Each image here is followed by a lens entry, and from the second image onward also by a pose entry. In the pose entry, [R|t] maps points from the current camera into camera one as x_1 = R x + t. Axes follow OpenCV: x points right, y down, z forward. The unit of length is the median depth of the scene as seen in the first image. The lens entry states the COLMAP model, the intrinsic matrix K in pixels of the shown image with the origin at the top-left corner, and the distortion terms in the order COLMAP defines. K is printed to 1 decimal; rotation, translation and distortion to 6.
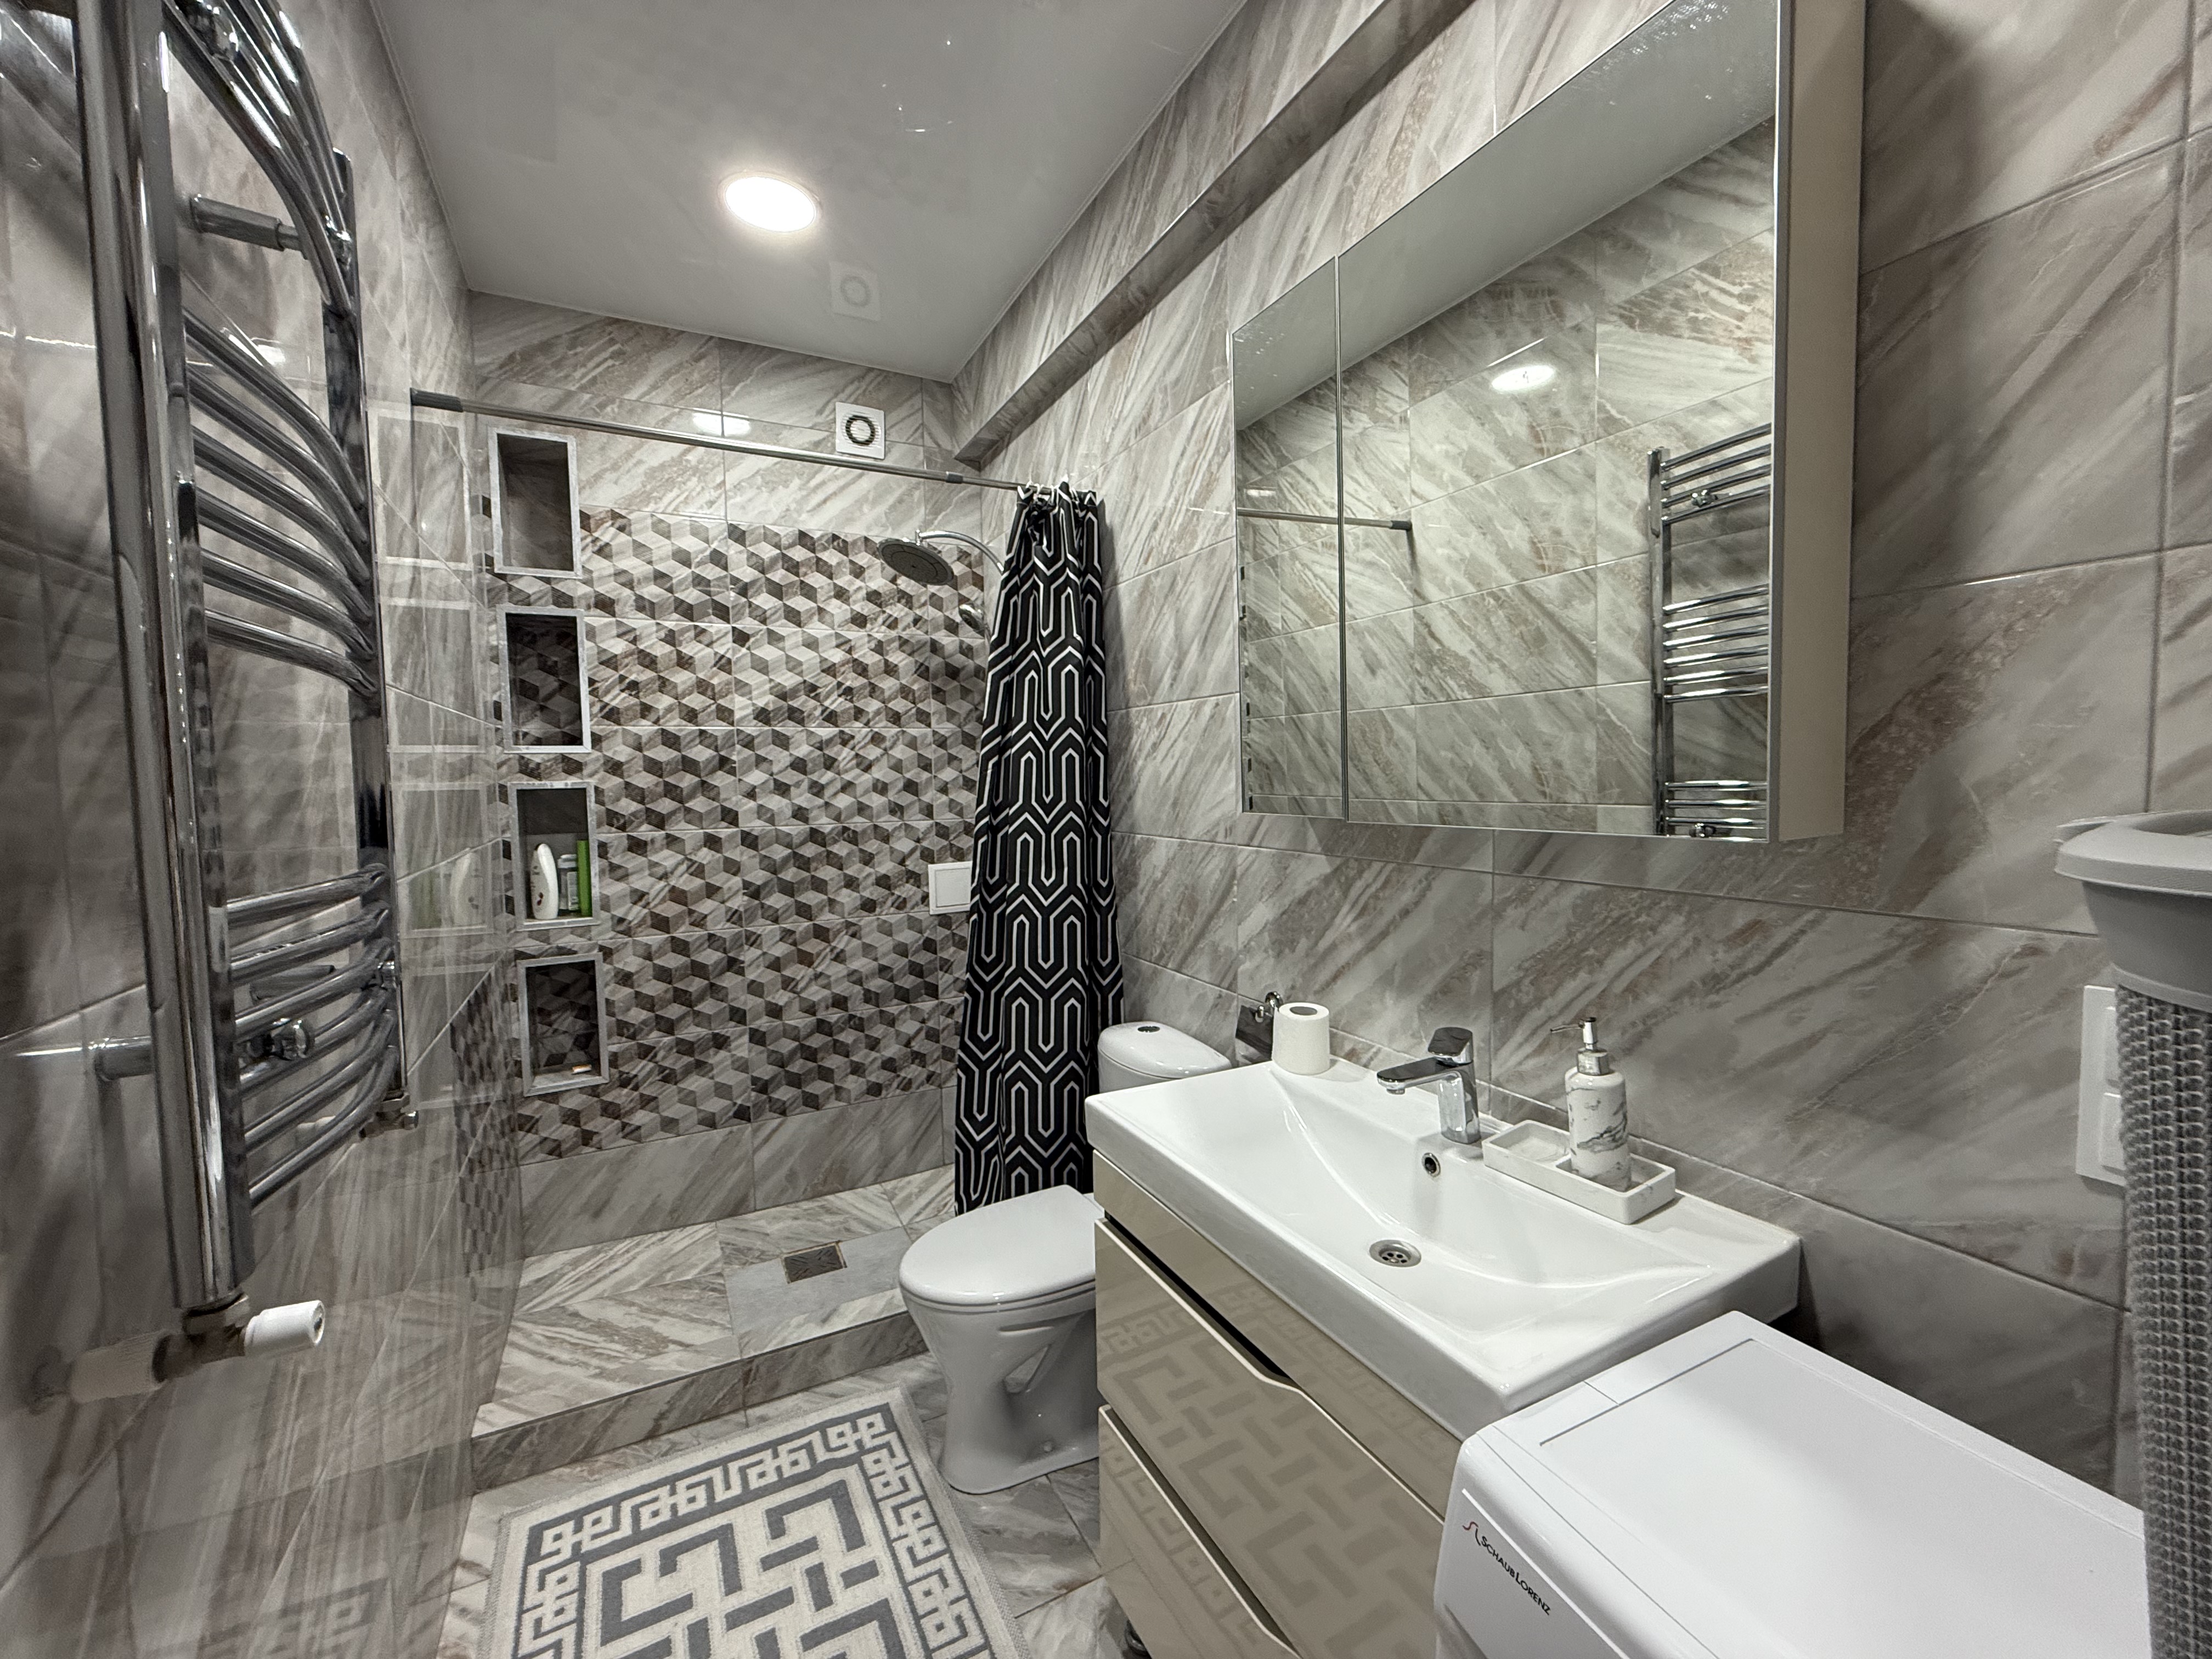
lens RADIAL K [[882.7, 0, 1101.7], [0, 882.7, 826.1], [0, 0, 1]] dist [-0.001652, -0.000256]
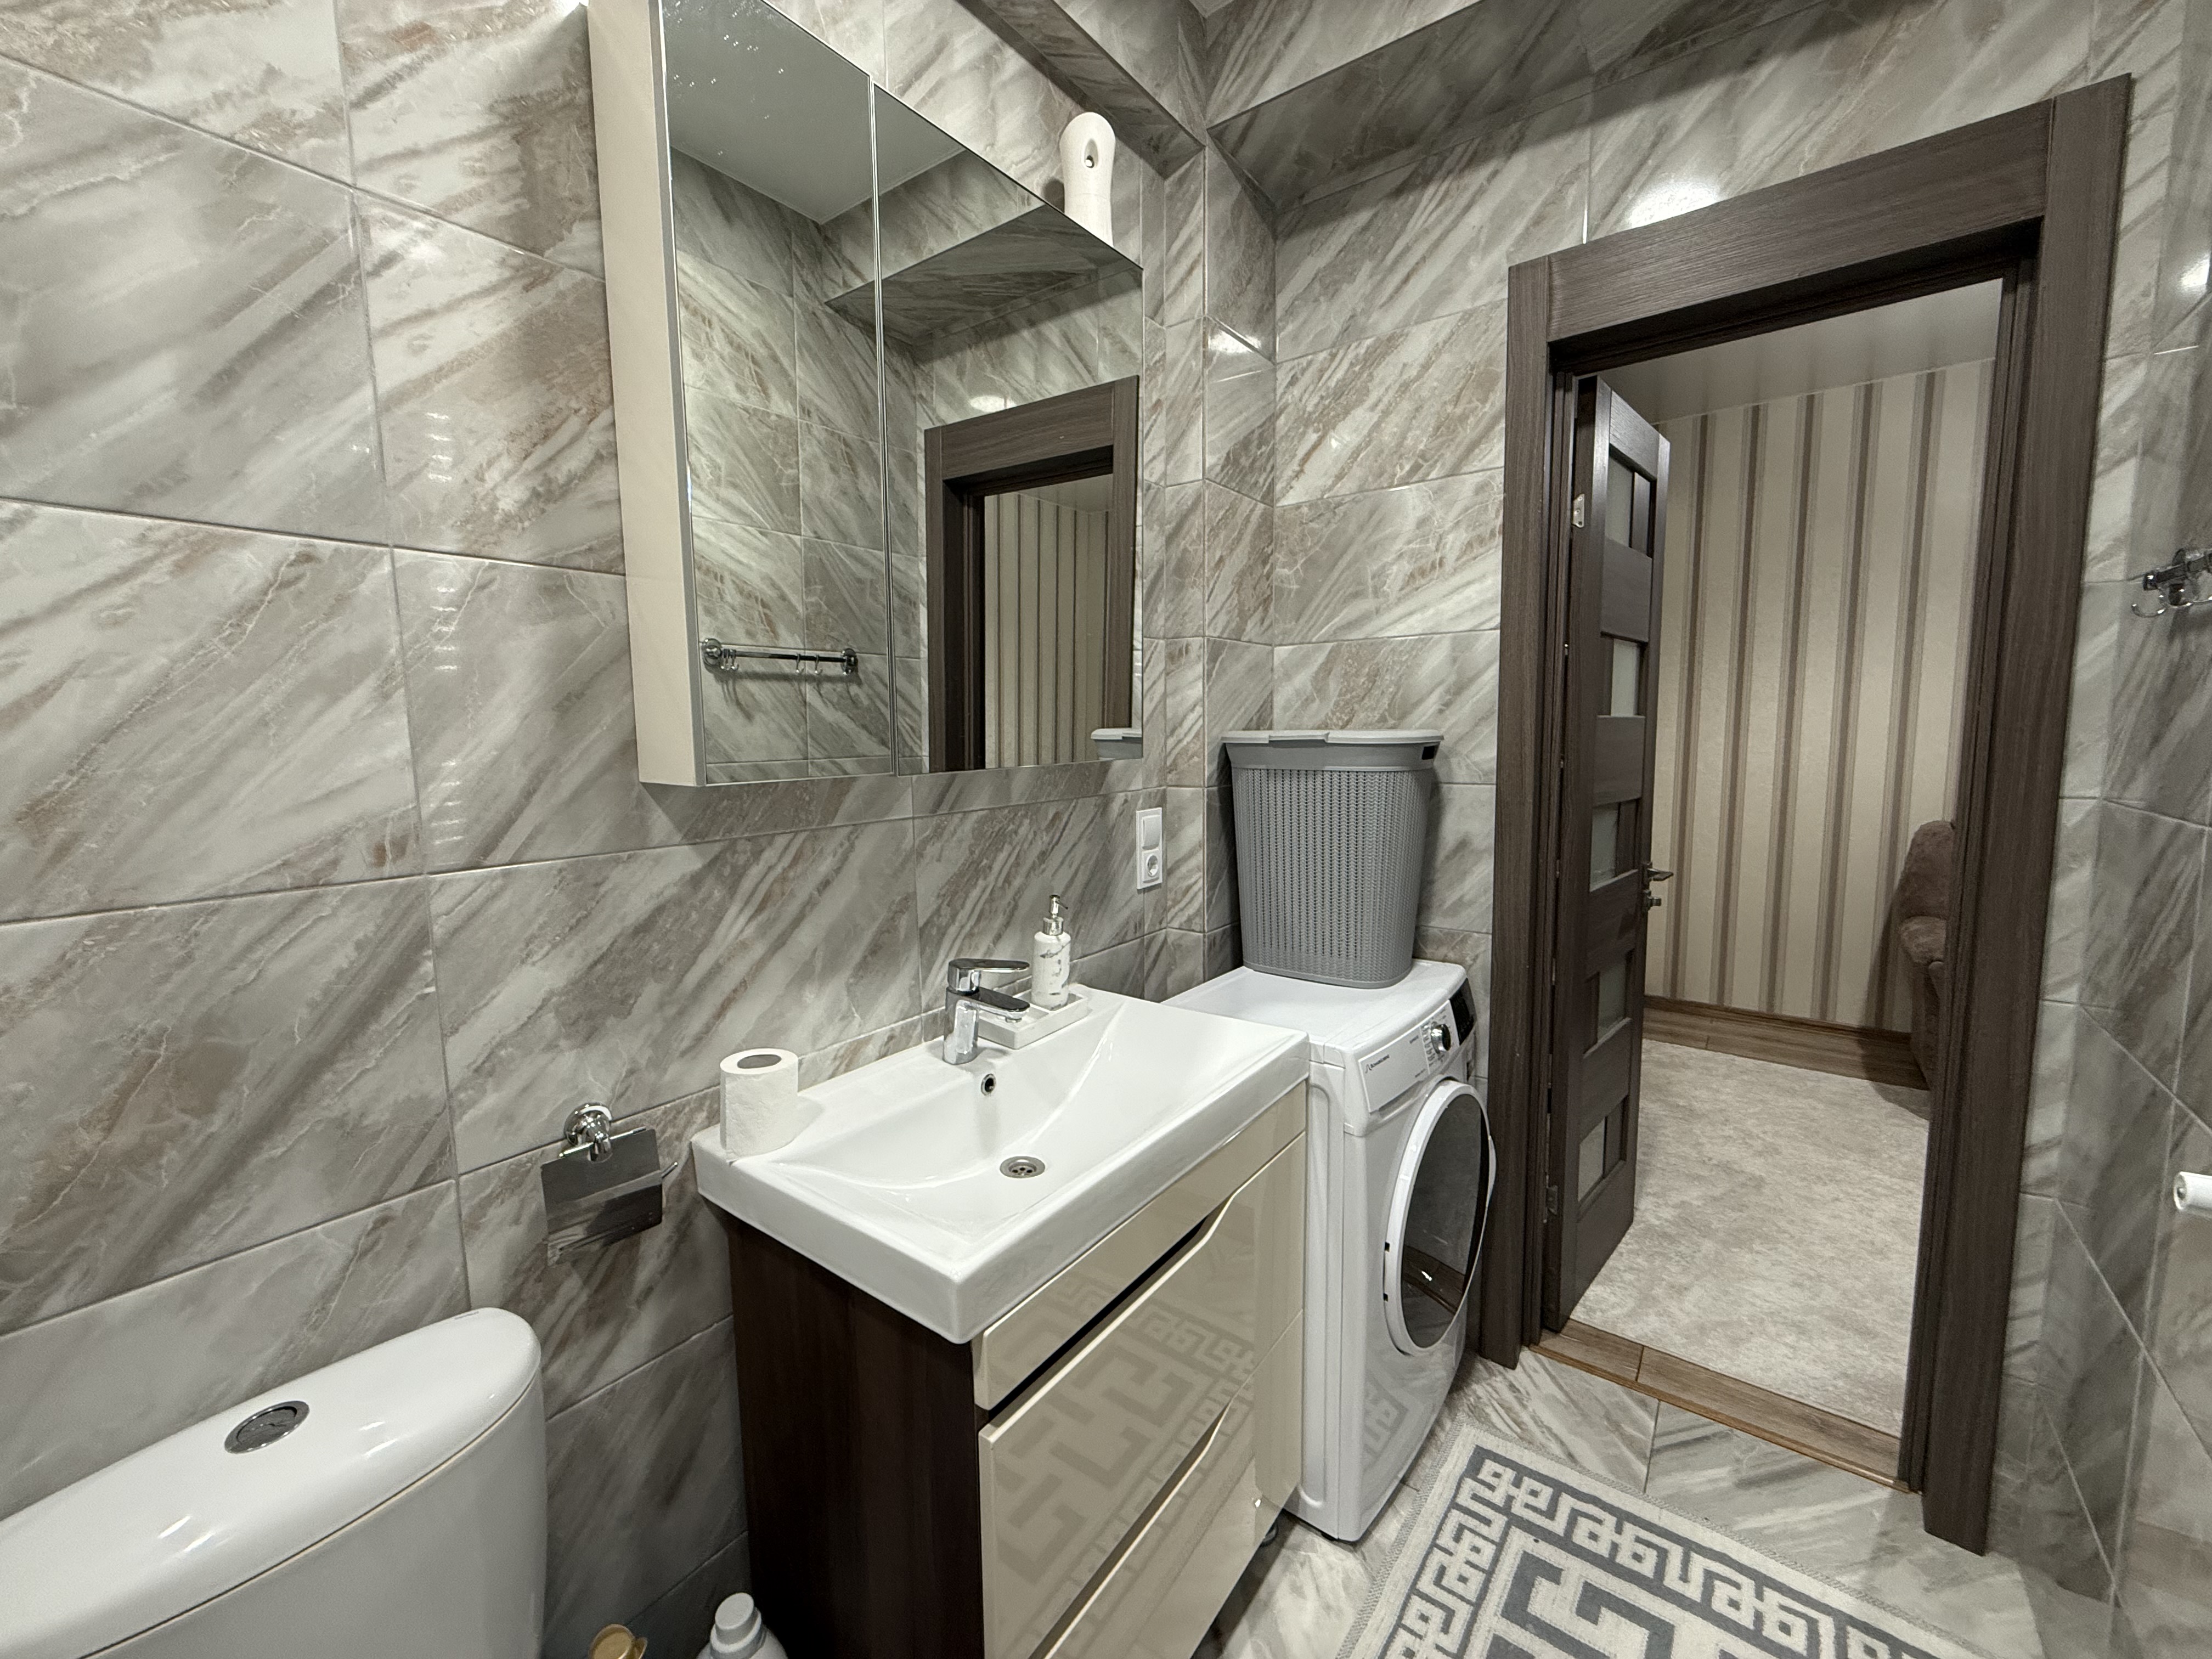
lens RADIAL K [[882.7, 0, 1101.7], [0, 882.7, 826.1], [0, 0, 1]] dist [-0.001652, -0.000256]
pose [[-0.430447, -0.080641, 0.899006, -0.344317], [0.073184, 0.989604, 0.123809, -0.029306], [-0.899644, 0.119086, -0.420070, 0.700395]]
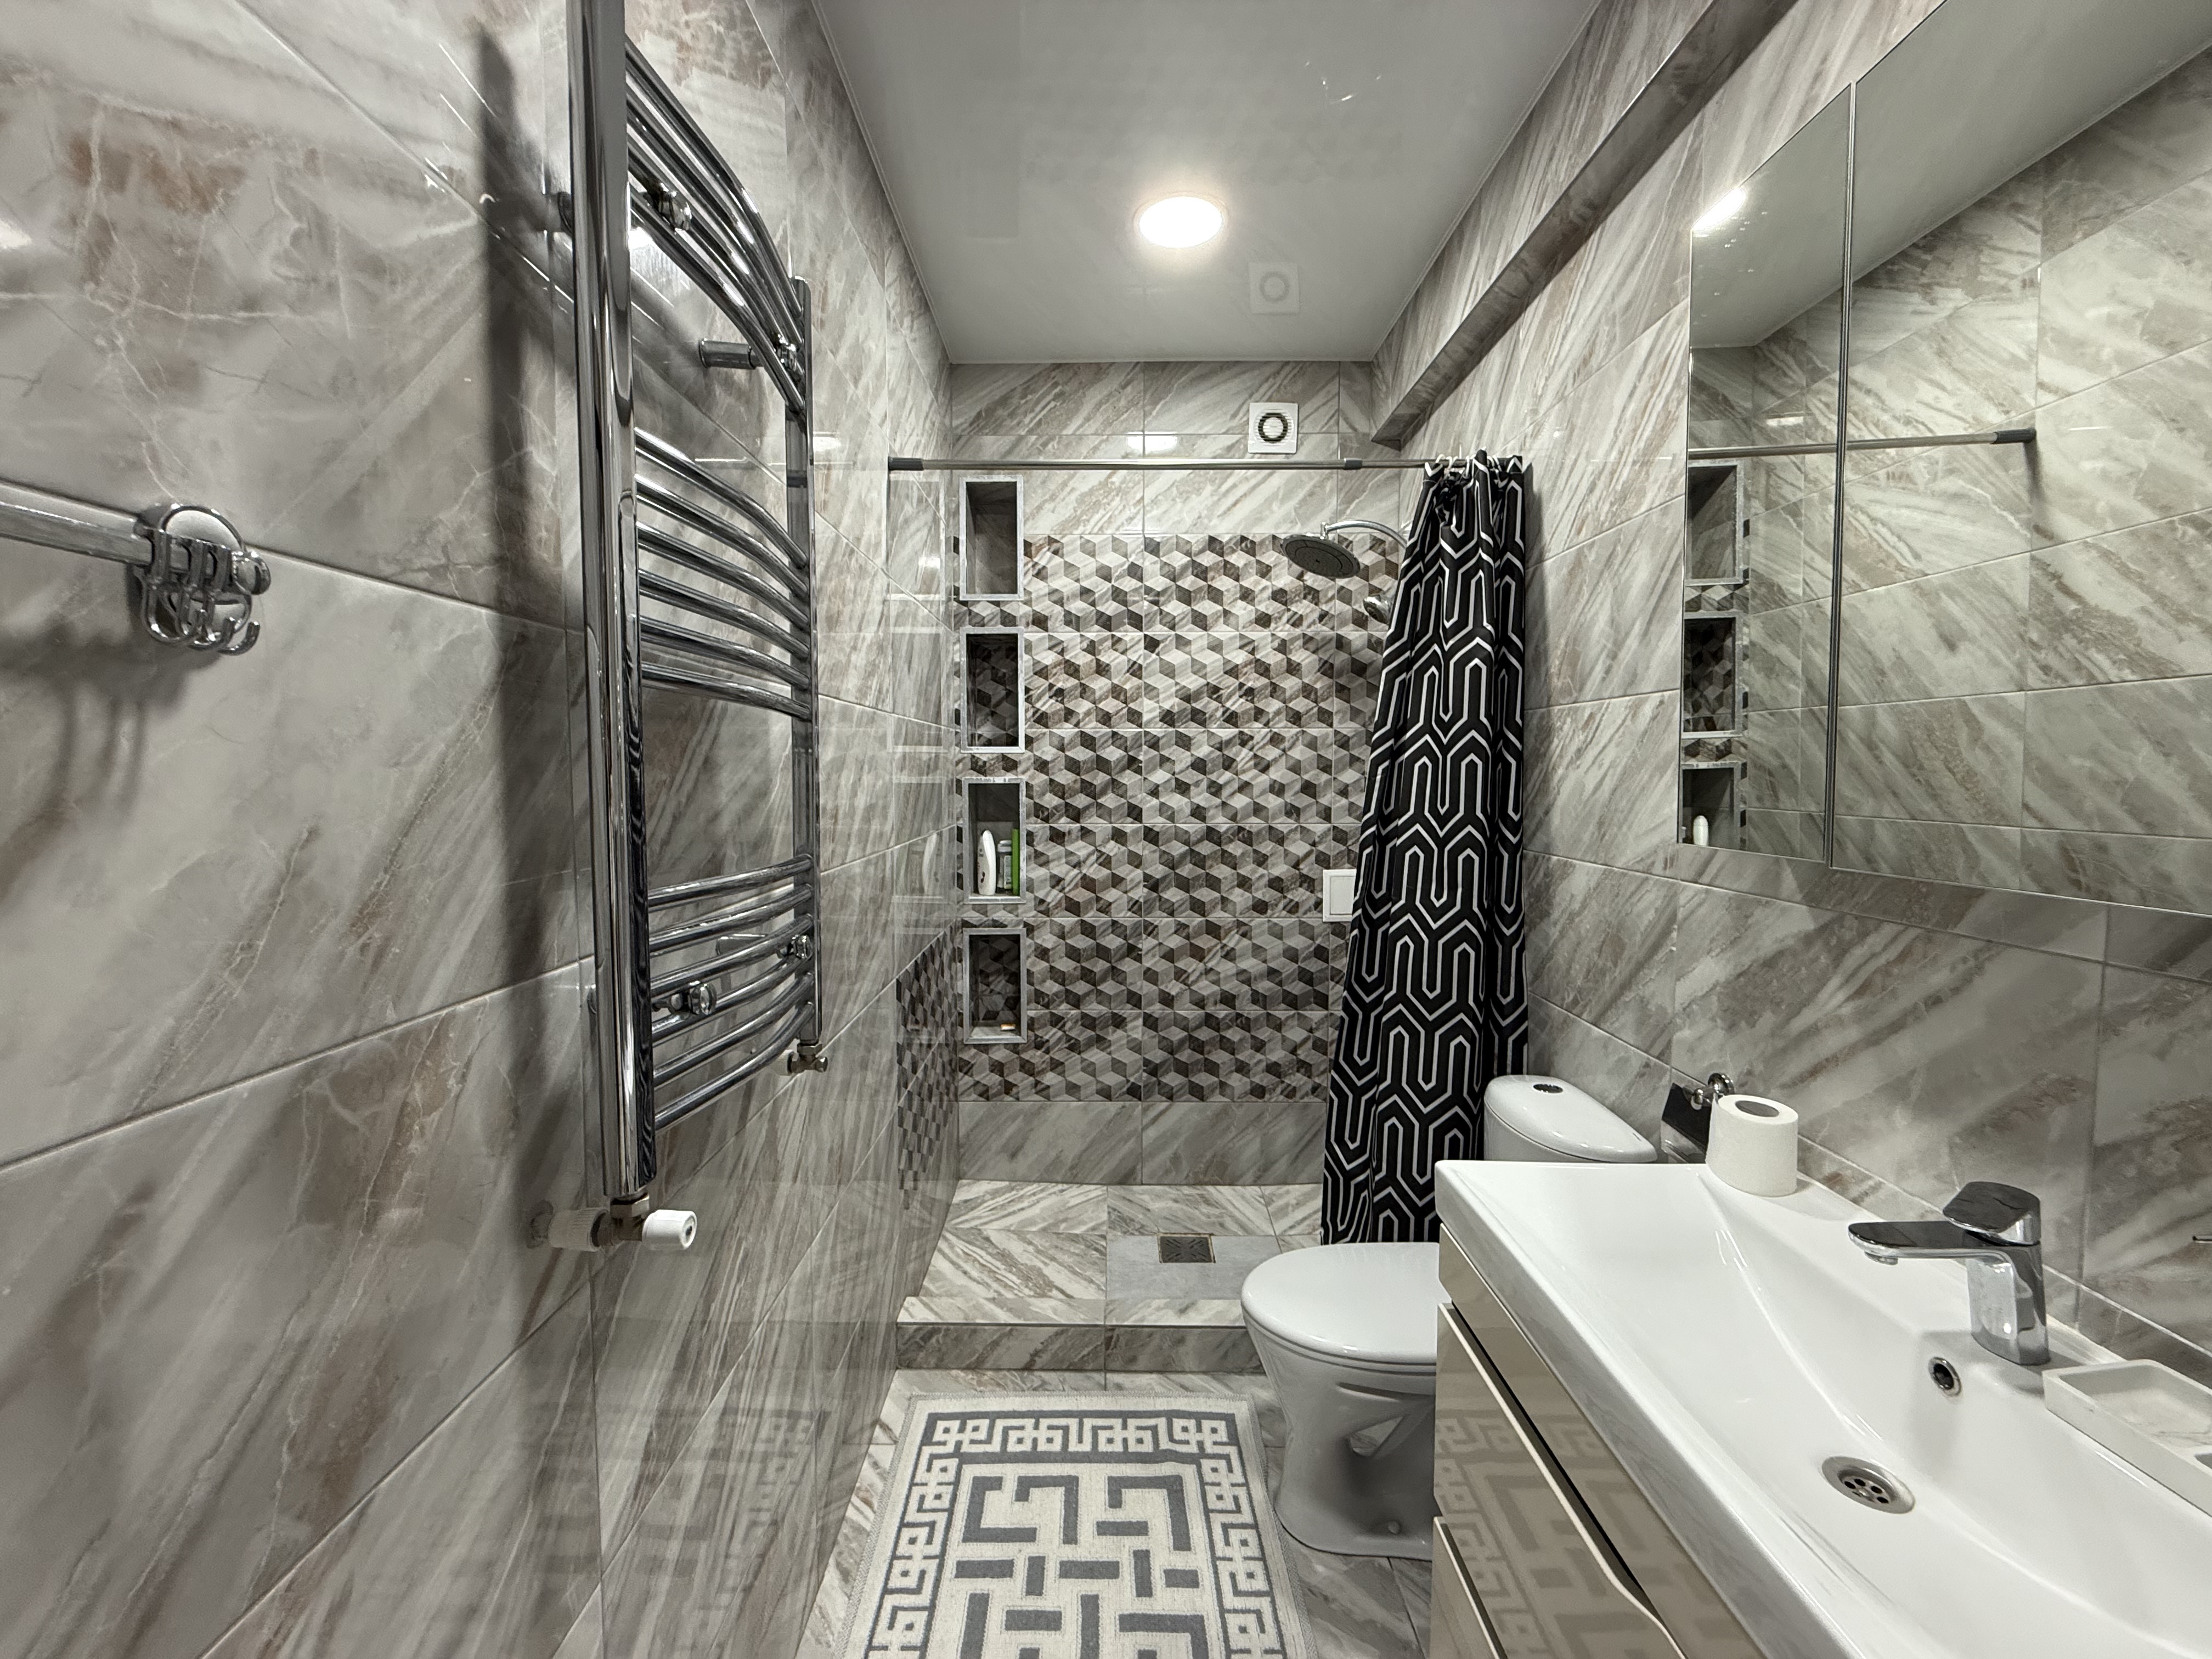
lens RADIAL K [[884.1, 0, 1097.4], [0, 884.1, 826.4], [0, 0, 1]] dist [-0.000704, -0.000289]
pose [[0.880939, 0.046353, -0.470954, 0.051832], [-0.042079, 0.998922, 0.019609, -0.016384], [0.471355, 0.002543, 0.881940, 0.043283]]
